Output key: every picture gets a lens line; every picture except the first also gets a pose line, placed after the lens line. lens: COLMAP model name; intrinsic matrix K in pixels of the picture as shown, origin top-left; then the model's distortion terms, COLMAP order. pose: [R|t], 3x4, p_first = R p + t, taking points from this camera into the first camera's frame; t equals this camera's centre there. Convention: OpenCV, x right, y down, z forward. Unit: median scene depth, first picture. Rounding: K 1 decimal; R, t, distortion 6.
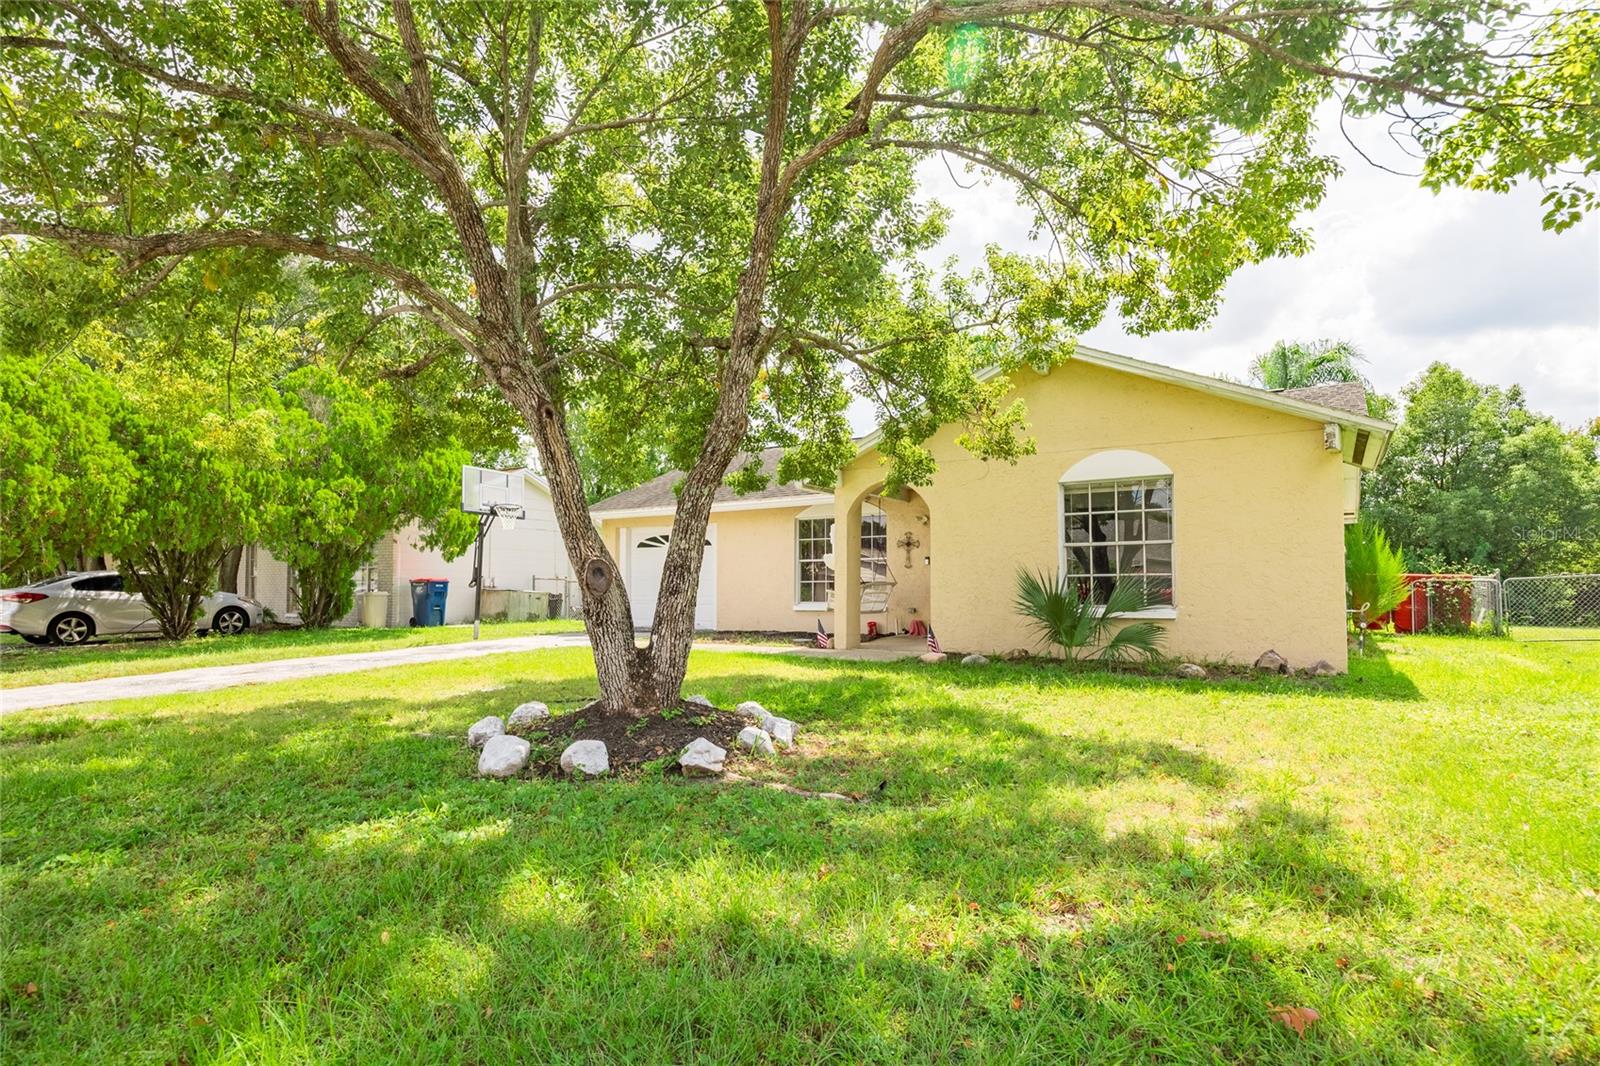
lens RADIAL K [[845.1, 0, 800.0], [0, 845.1, 533.0], [0, 0, 1]] dist [-0.000629, -0.000038]
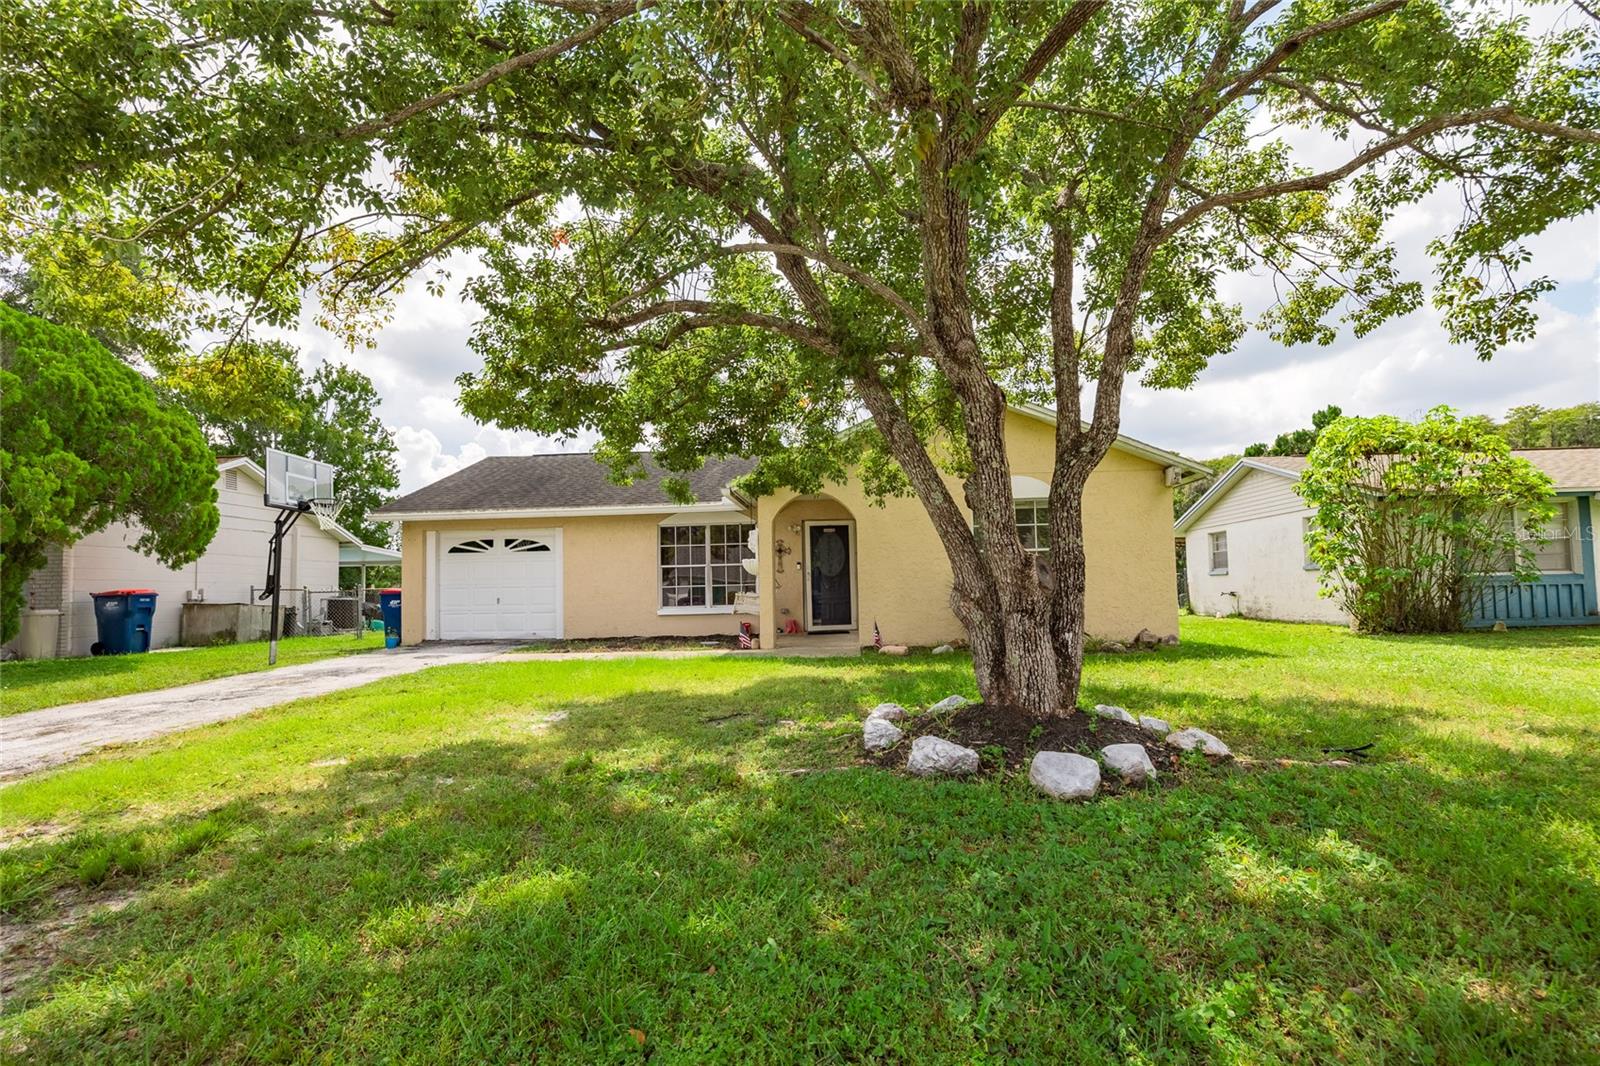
lens RADIAL K [[748.2, 0, 800.0], [0, 748.2, 533.0], [0, 0, 1]] dist [0.000383, 0.000073]
pose [[0.869842, 0.020099, 0.492921, -0.301053], [-0.012593, 0.999749, -0.018543, 0.007193], [-0.493170, 0.009922, 0.869876, 0.129046]]
